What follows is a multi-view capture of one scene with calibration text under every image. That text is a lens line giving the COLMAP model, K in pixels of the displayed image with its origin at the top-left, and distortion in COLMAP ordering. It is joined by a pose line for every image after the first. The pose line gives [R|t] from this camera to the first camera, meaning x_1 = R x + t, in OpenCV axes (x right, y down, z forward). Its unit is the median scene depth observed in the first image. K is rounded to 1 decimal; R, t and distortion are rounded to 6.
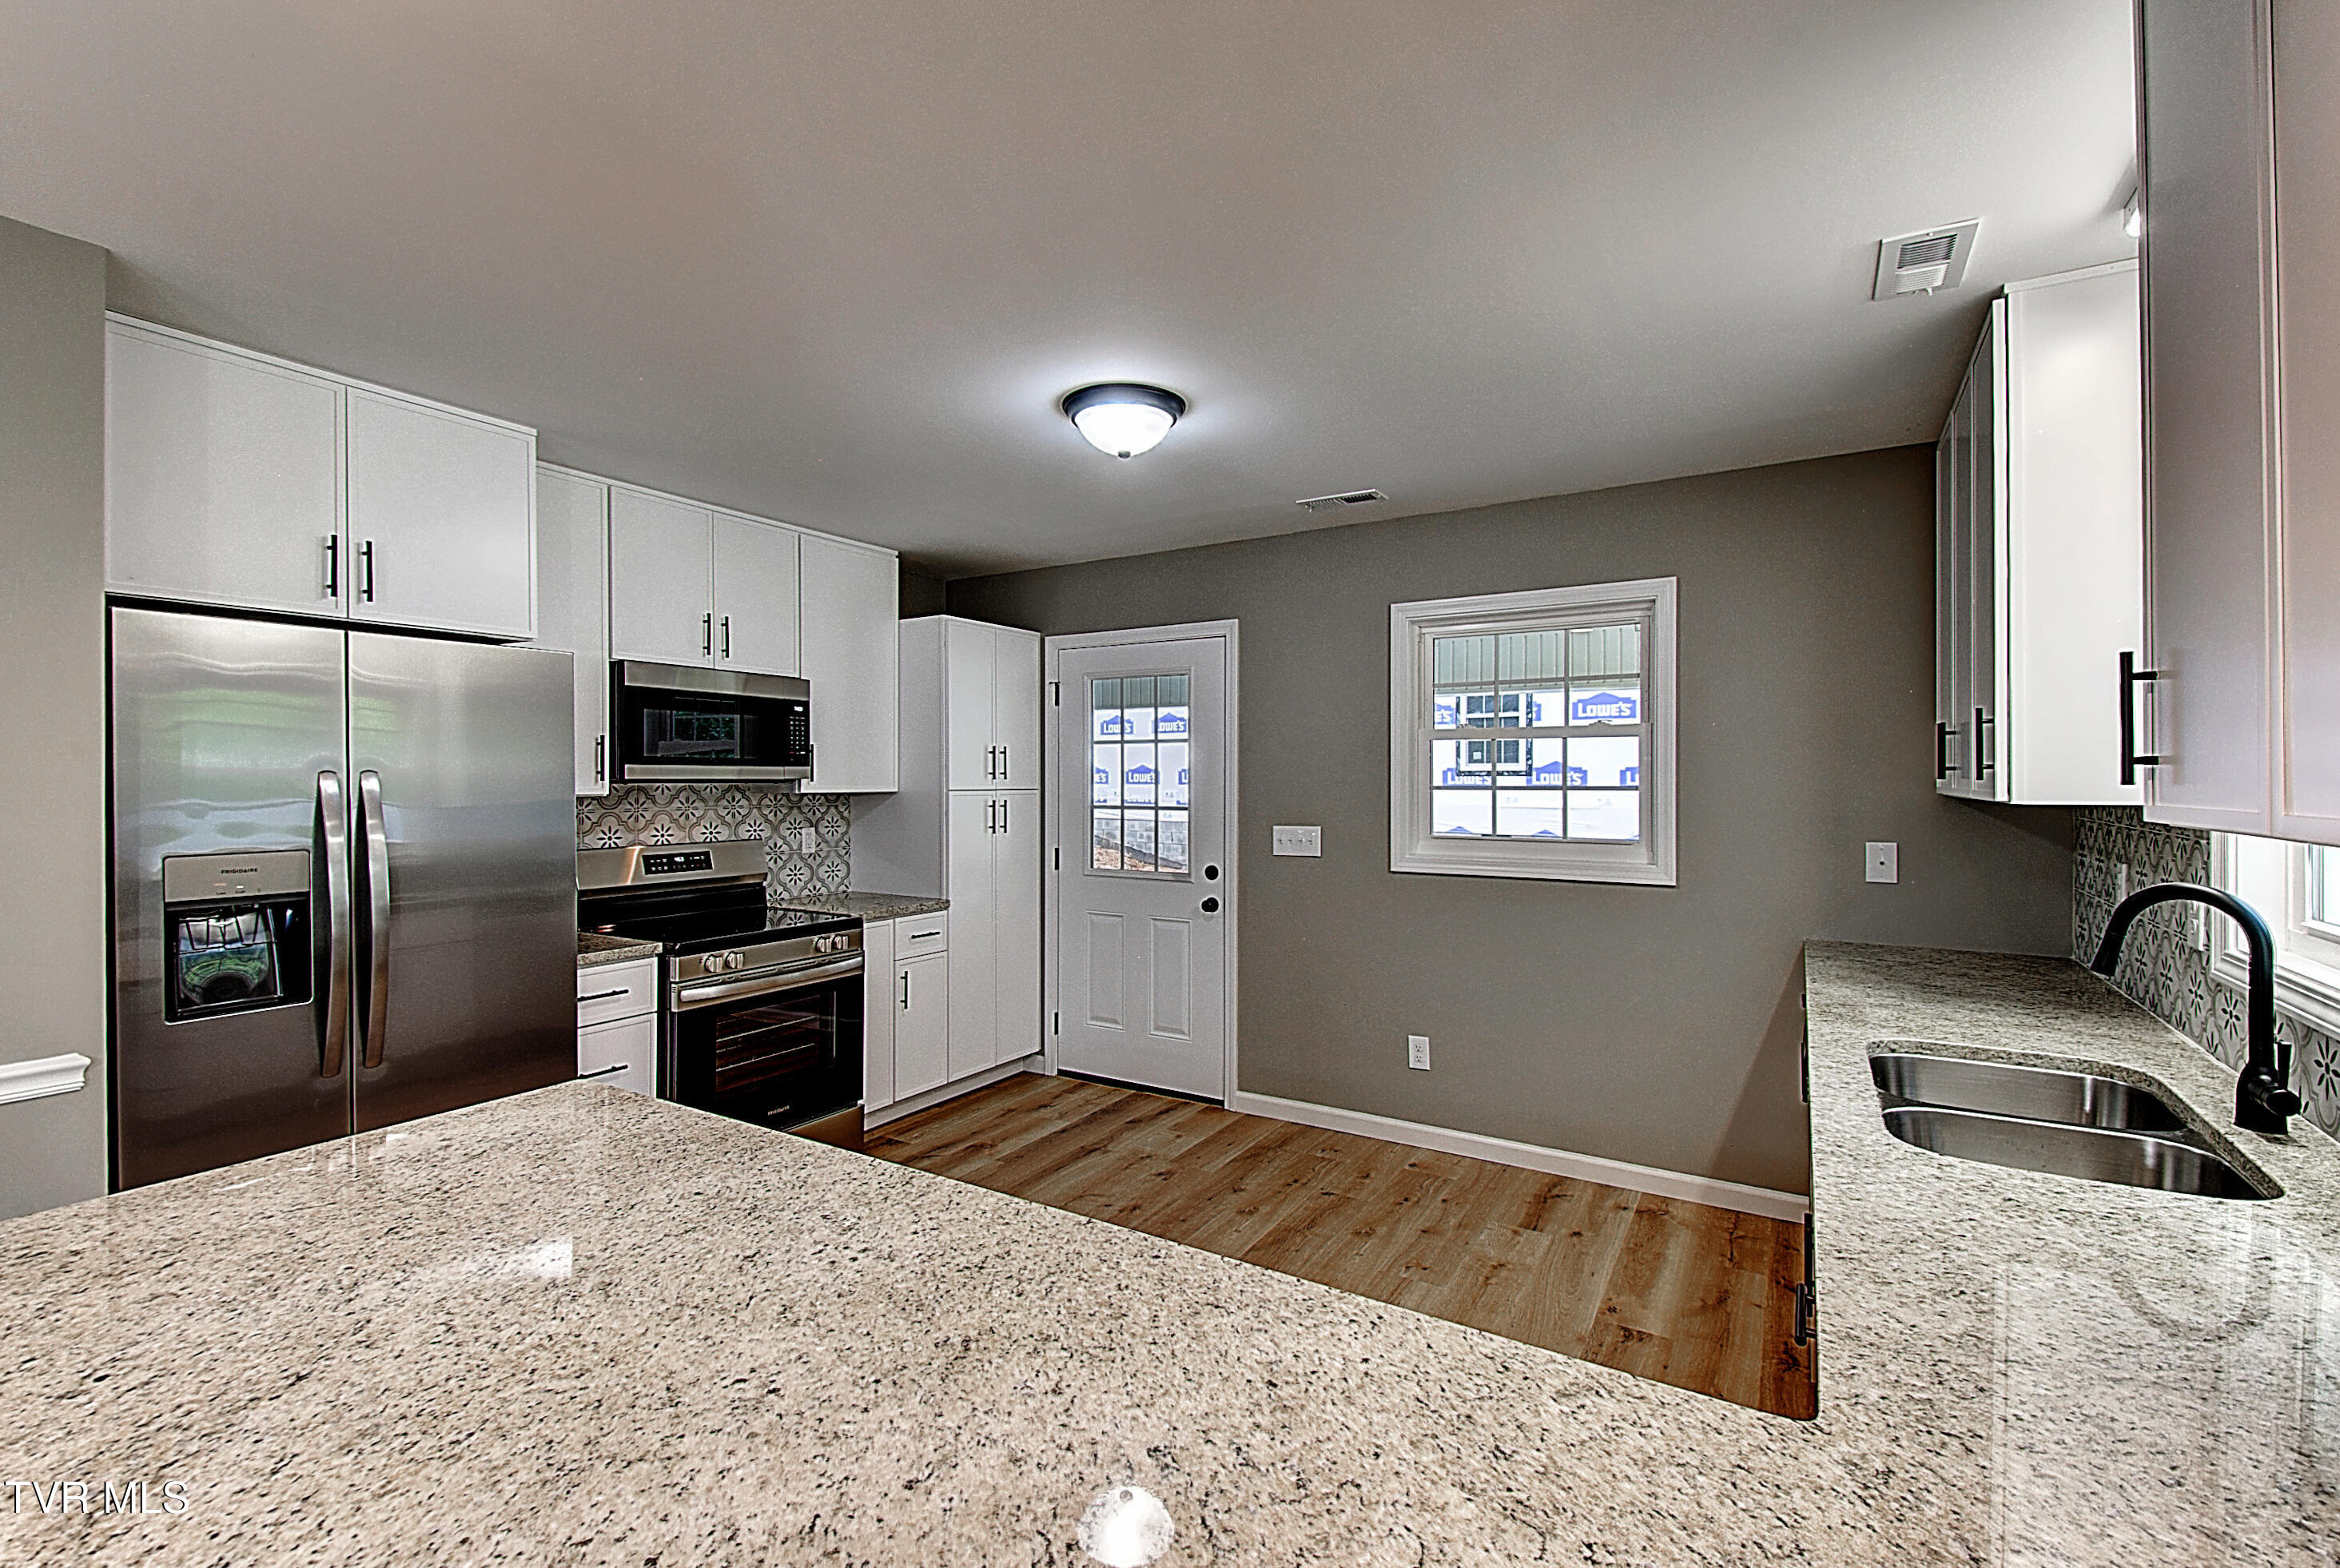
lens RADIAL K [[1022.2, 0, 1156.7], [0, 1022.2, 785.4], [0, 0, 1]] dist [0.042905, -0.026853]
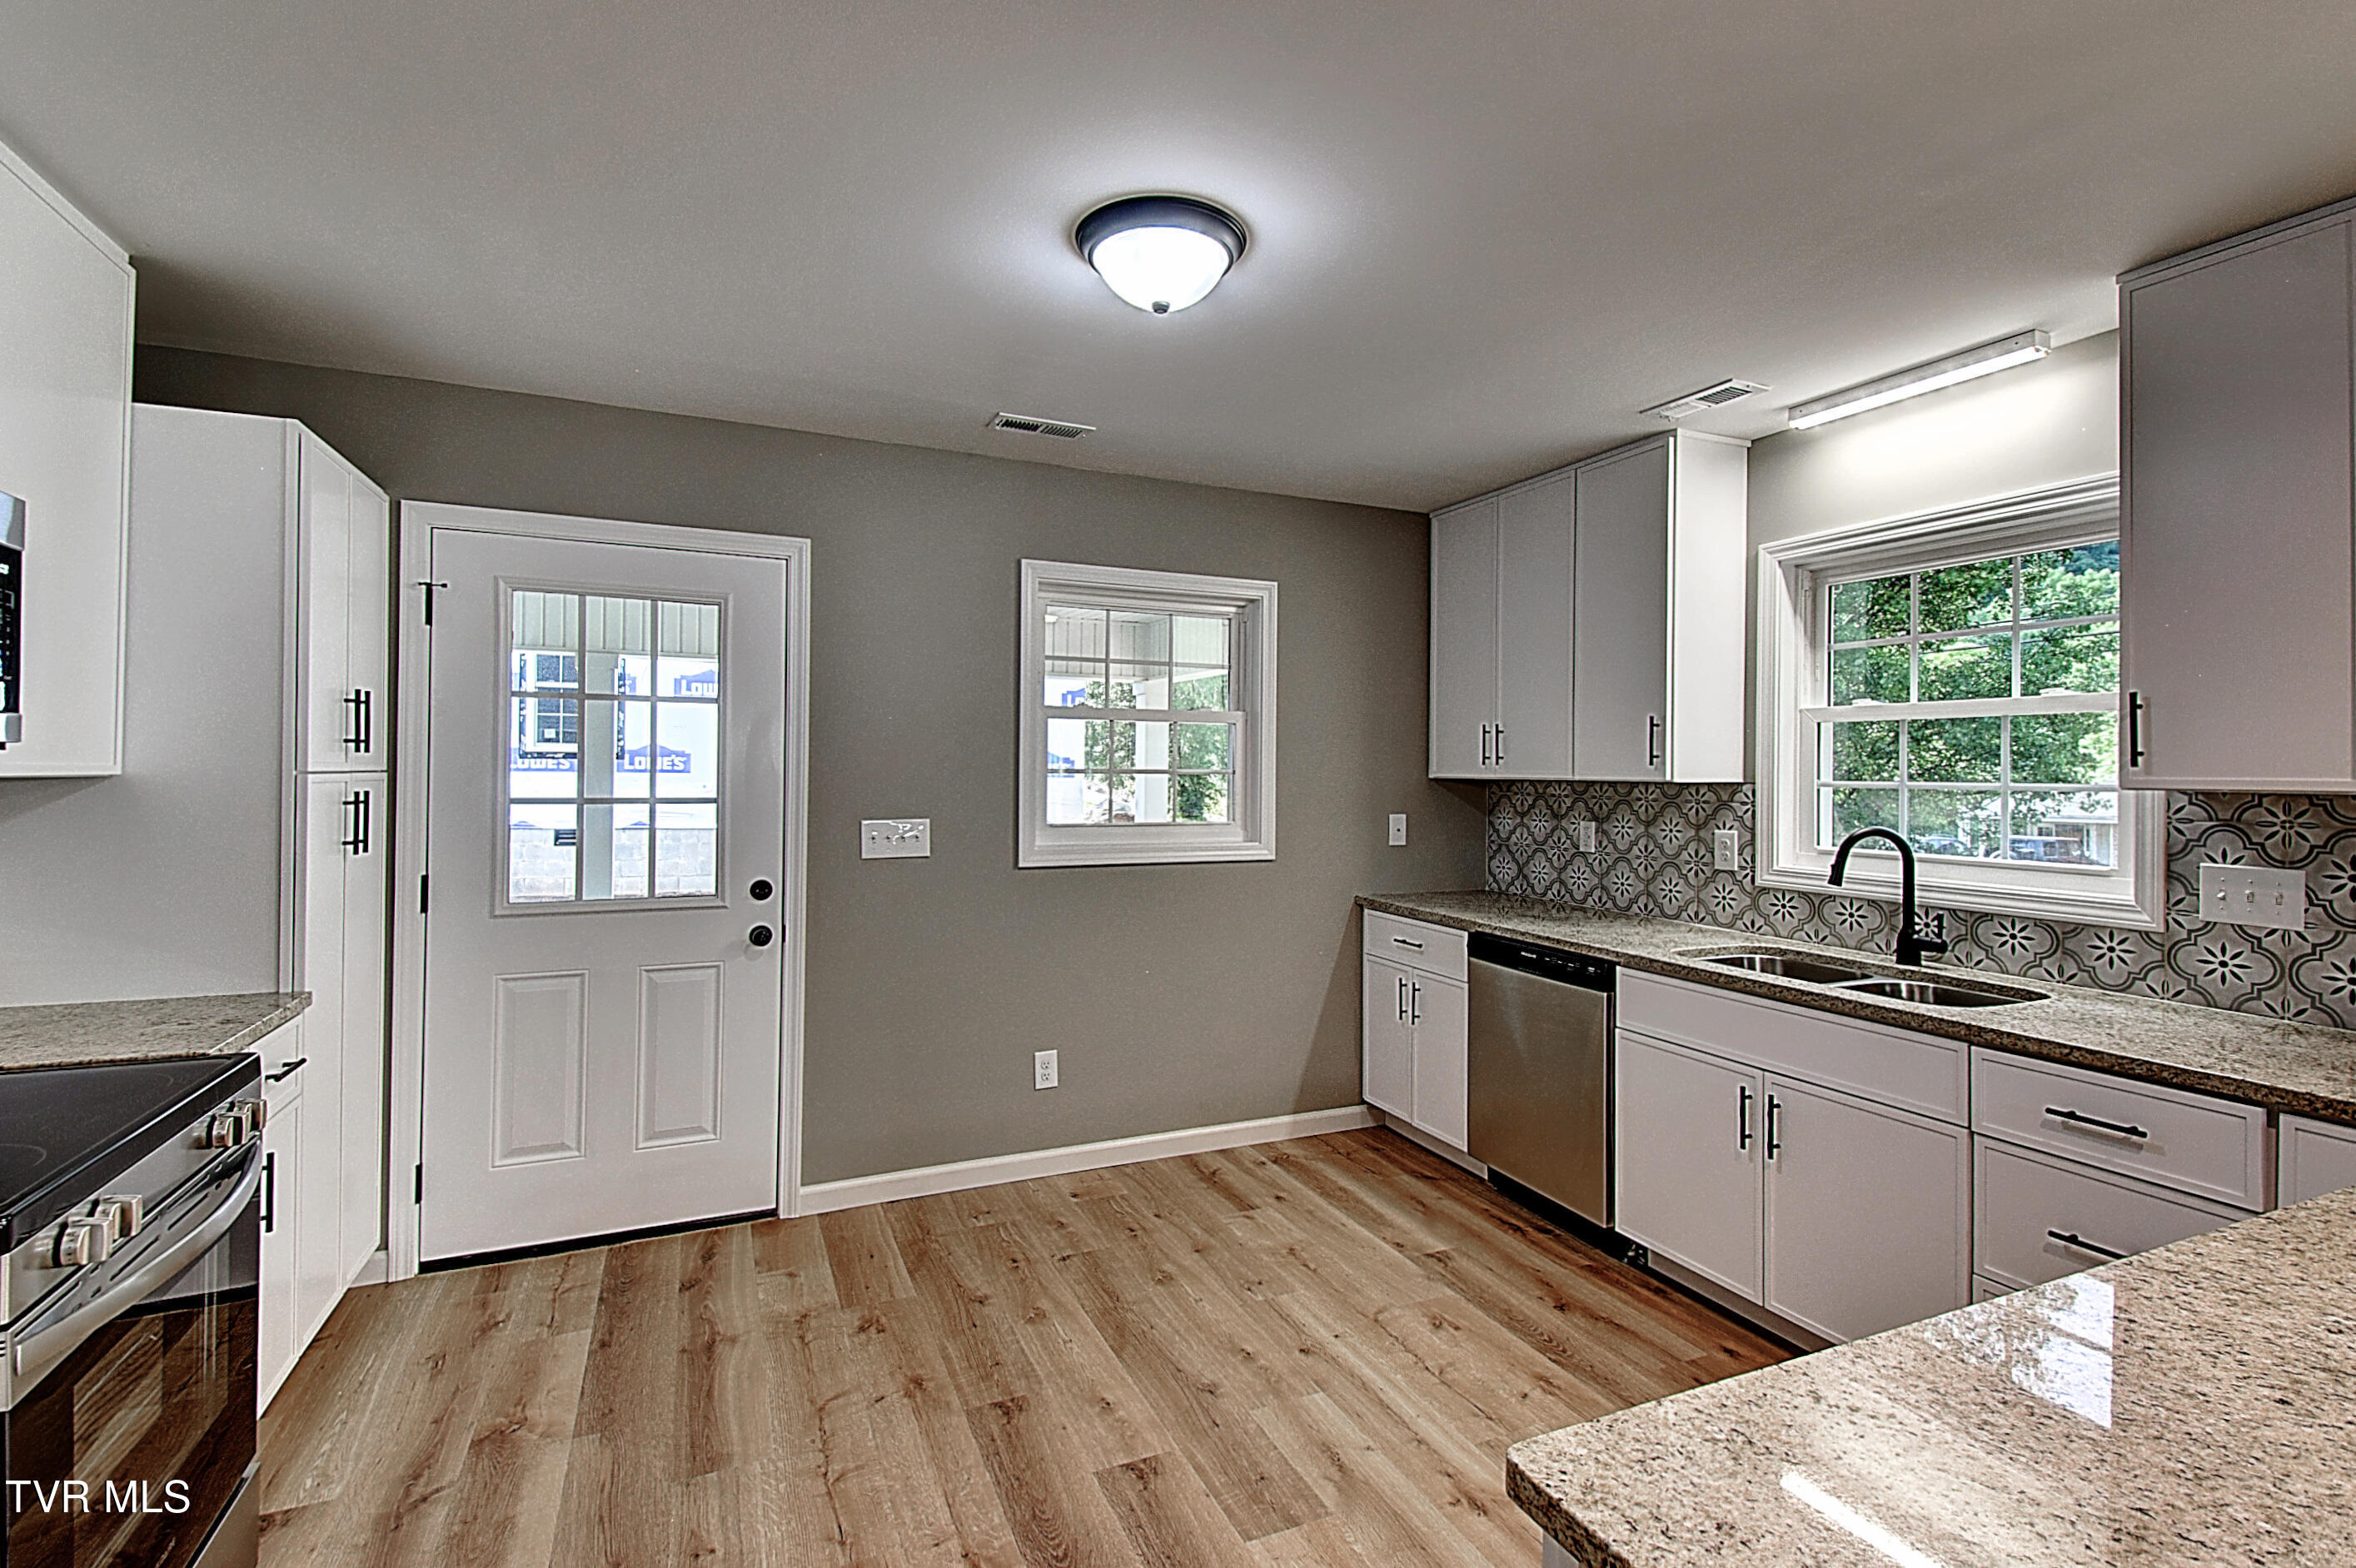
lens RADIAL K [[1064.5, 0, 1173.6], [0, 1064.5, 770.9], [0, 0, 1]] dist [0.053230, -0.034224]
pose [[0.558485, 0.003997, 0.829505, -0.450846], [-0.003592, 0.999991, -0.002400, 0.004095], [-0.829507, -0.001639, 0.558494, 0.393427]]
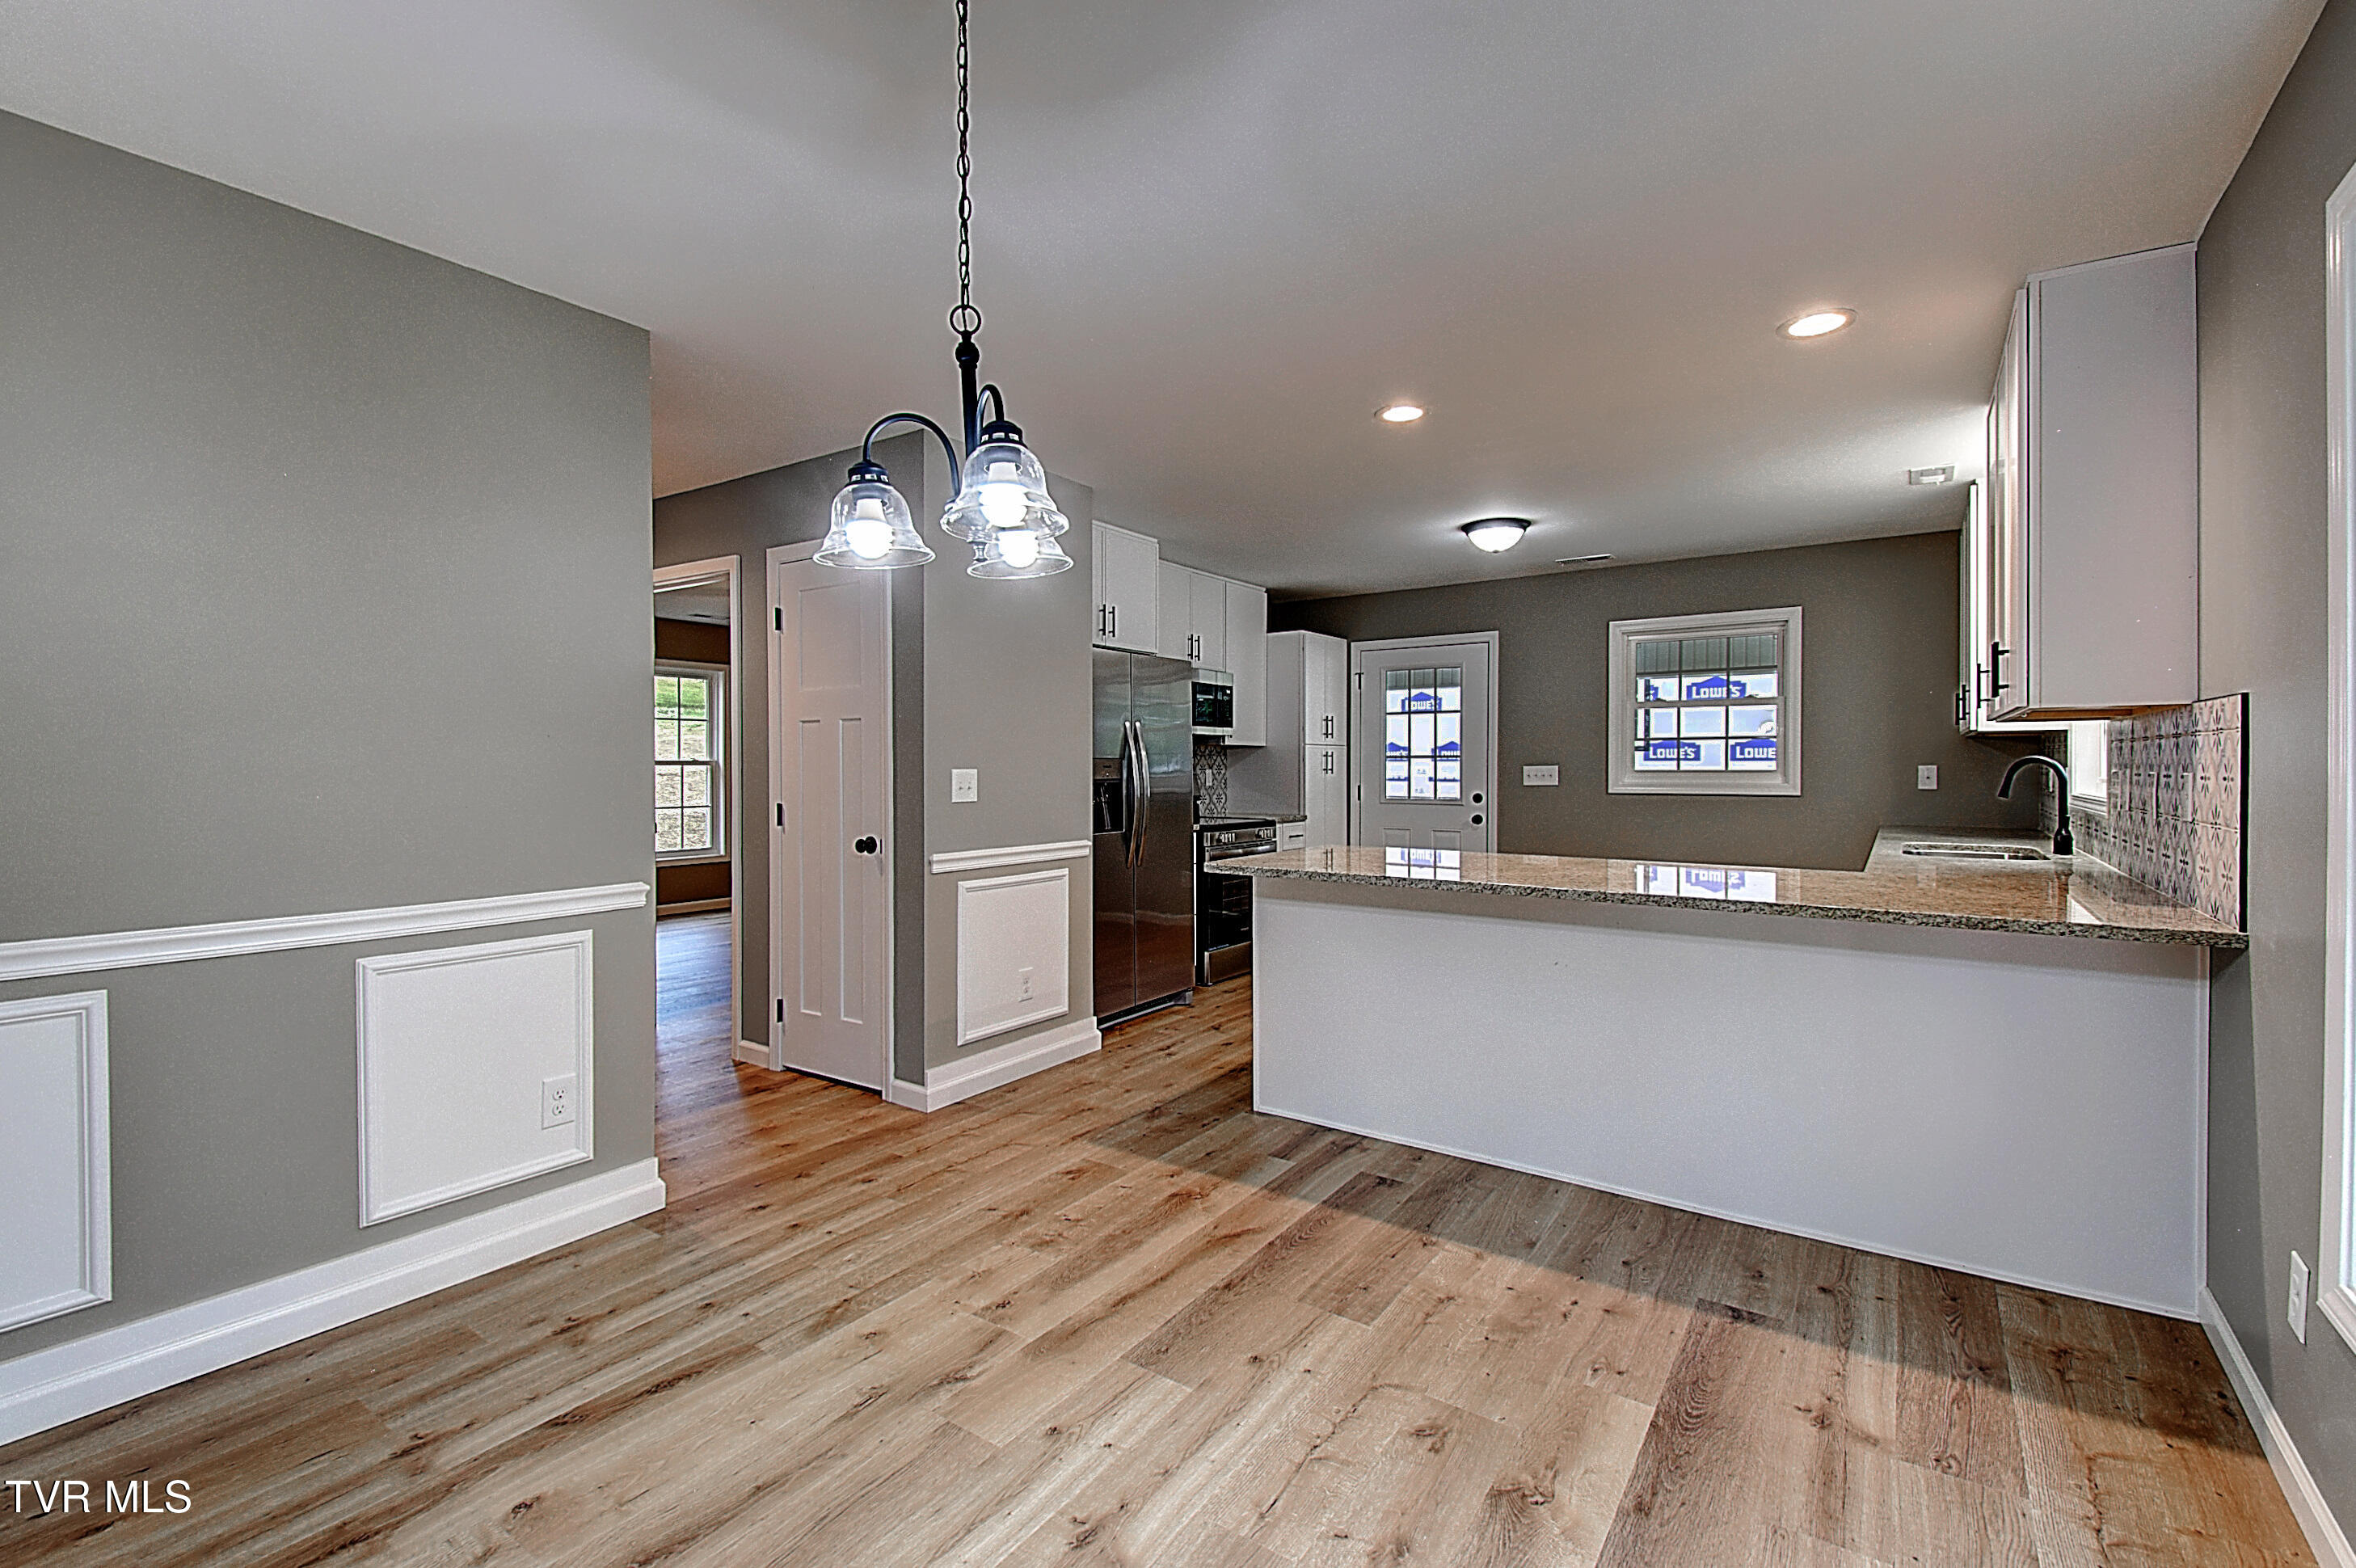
lens RADIAL K [[1034.7, 0, 1178.5], [0, 1034.7, 772.3], [0, 0, 1]] dist [0.044185, -0.010753]
pose [[0.998914, -0.000531, -0.046593, -0.356932], [0.000480, 0.999999, -0.001101, 0.054317], [0.046593, 0.001077, 0.998913, -0.626656]]
